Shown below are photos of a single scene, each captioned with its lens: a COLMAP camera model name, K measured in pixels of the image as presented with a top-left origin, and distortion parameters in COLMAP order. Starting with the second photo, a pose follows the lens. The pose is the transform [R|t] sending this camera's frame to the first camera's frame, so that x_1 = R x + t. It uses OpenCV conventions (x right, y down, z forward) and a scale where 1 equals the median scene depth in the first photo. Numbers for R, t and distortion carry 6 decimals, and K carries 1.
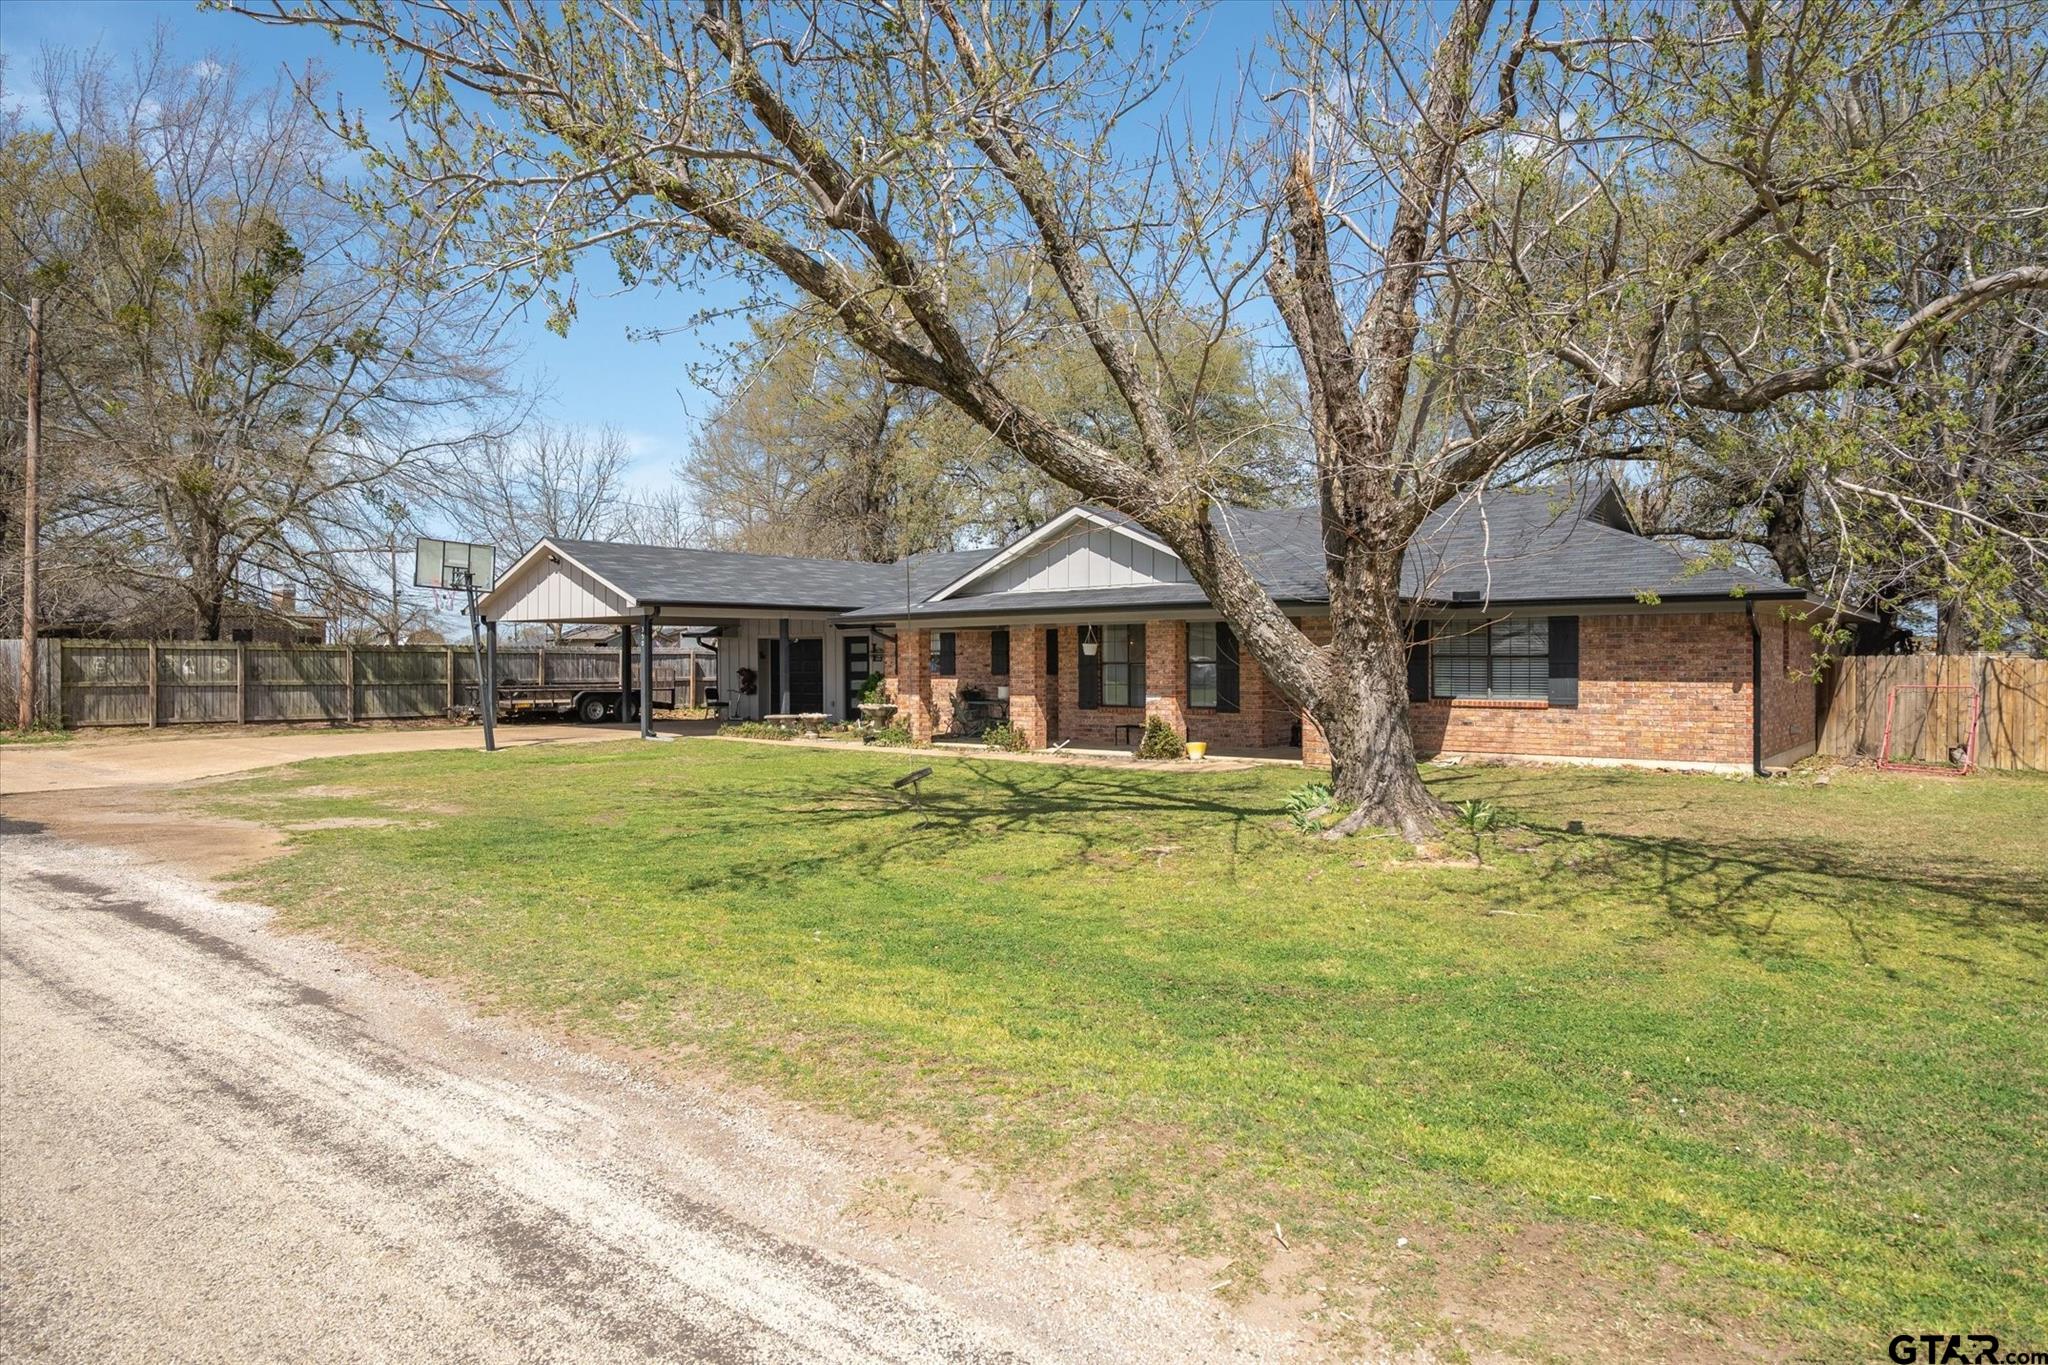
lens RADIAL K [[1224.8, 0, 1025.9], [0, 1224.8, 670.8], [0, 0, 1]] dist [-0.001324, 0.001160]
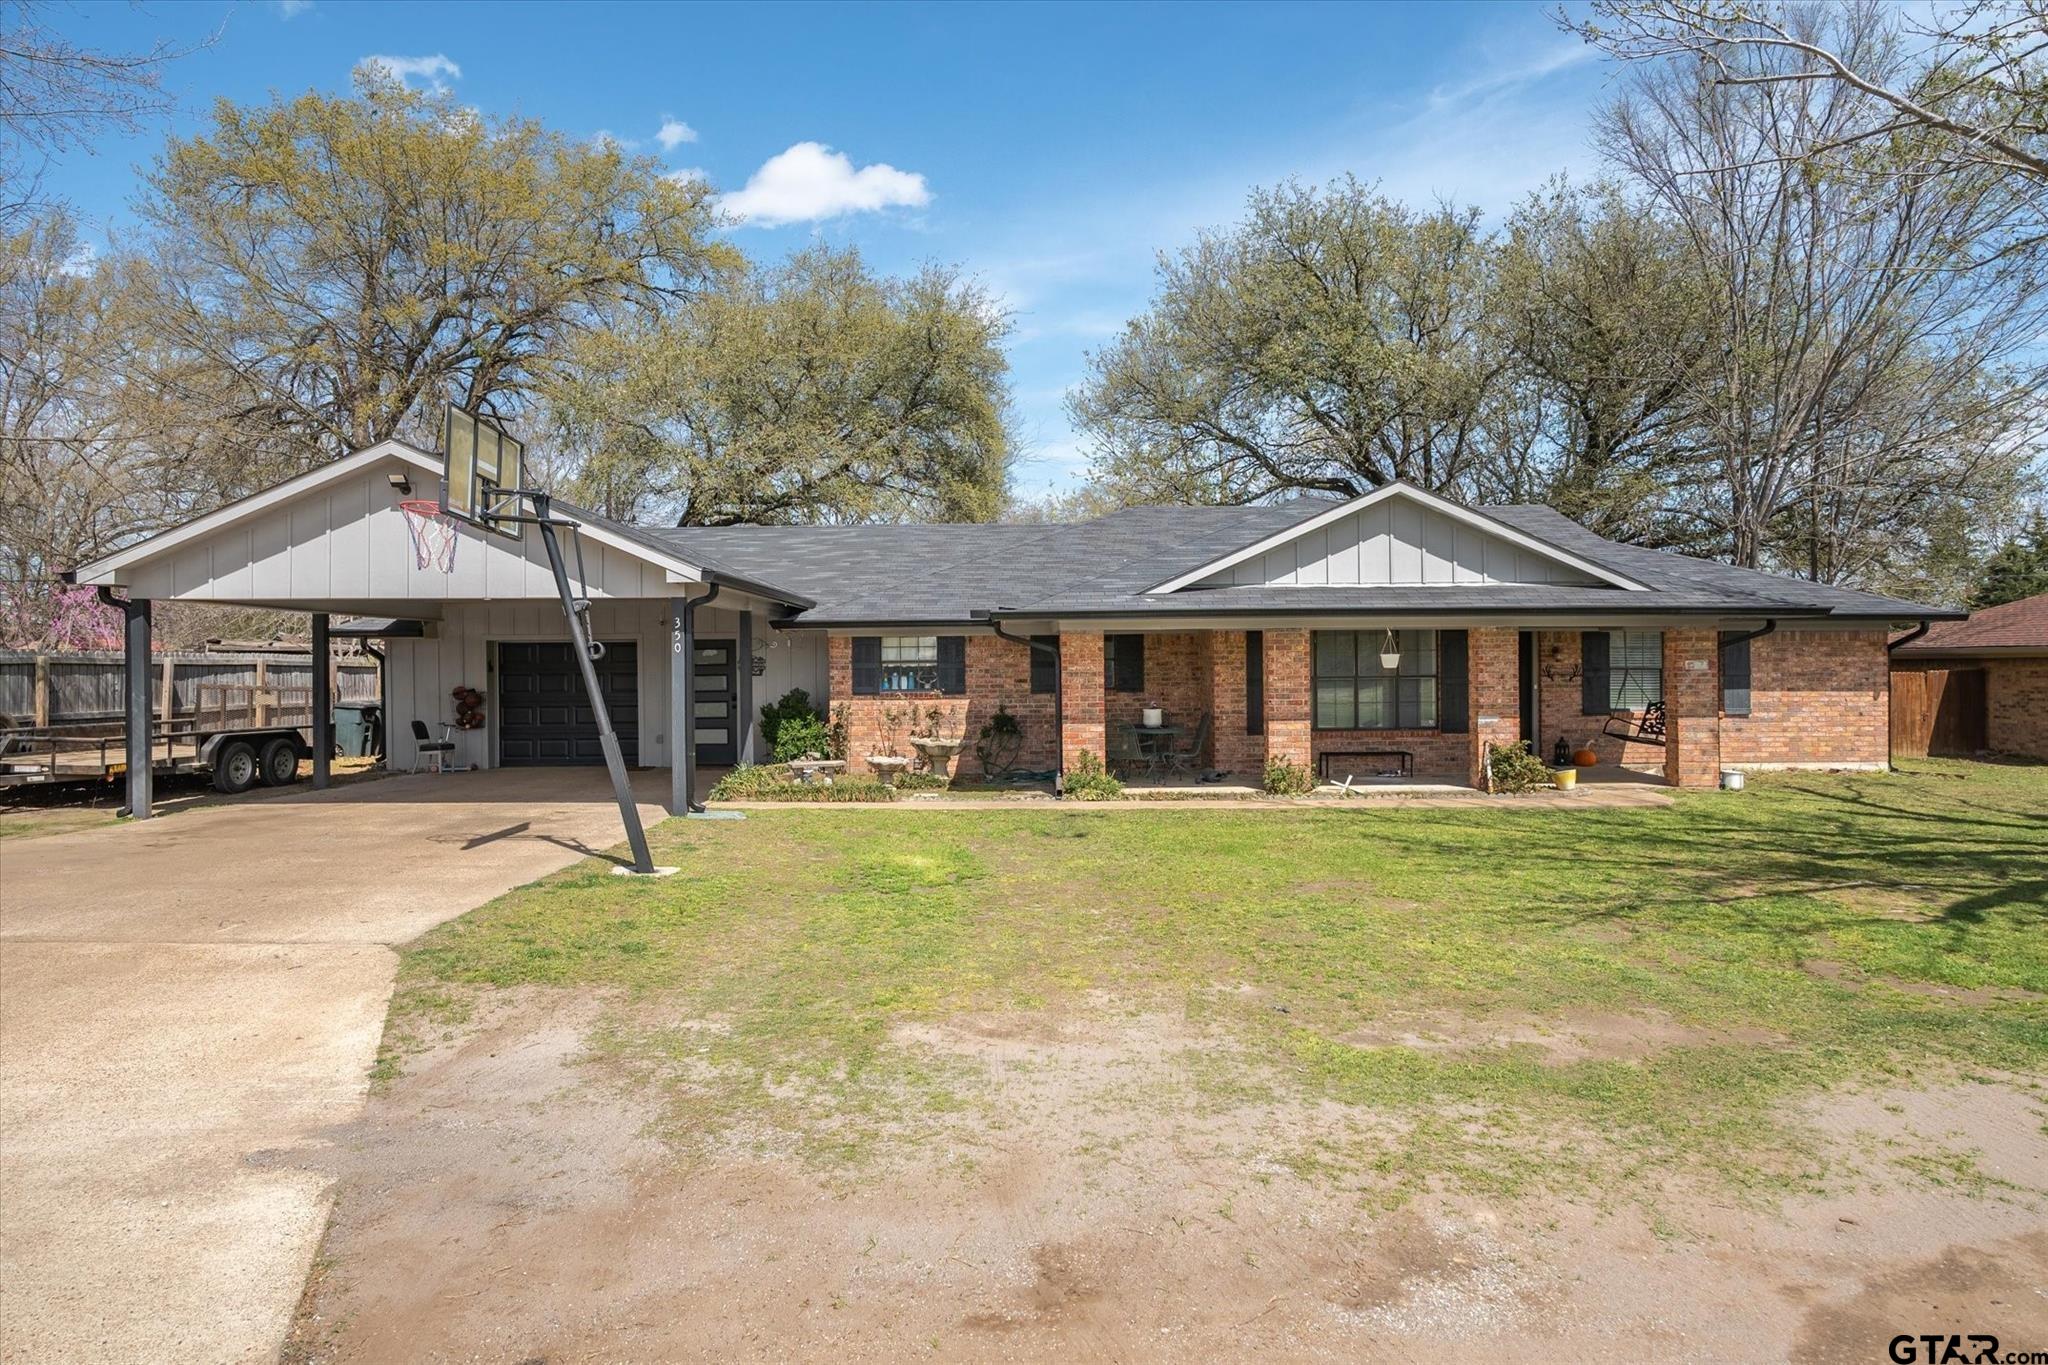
lens RADIAL K [[1204.1, 0, 1024.0], [0, 1204.1, 682.5], [0, 0, 1]] dist [-0.015782, -0.000263]
pose [[0.769451, -0.010459, 0.638620, -0.665091], [0.007803, 0.999945, 0.006975, -0.011314], [-0.638658, -0.000383, 0.769490, 0.569672]]
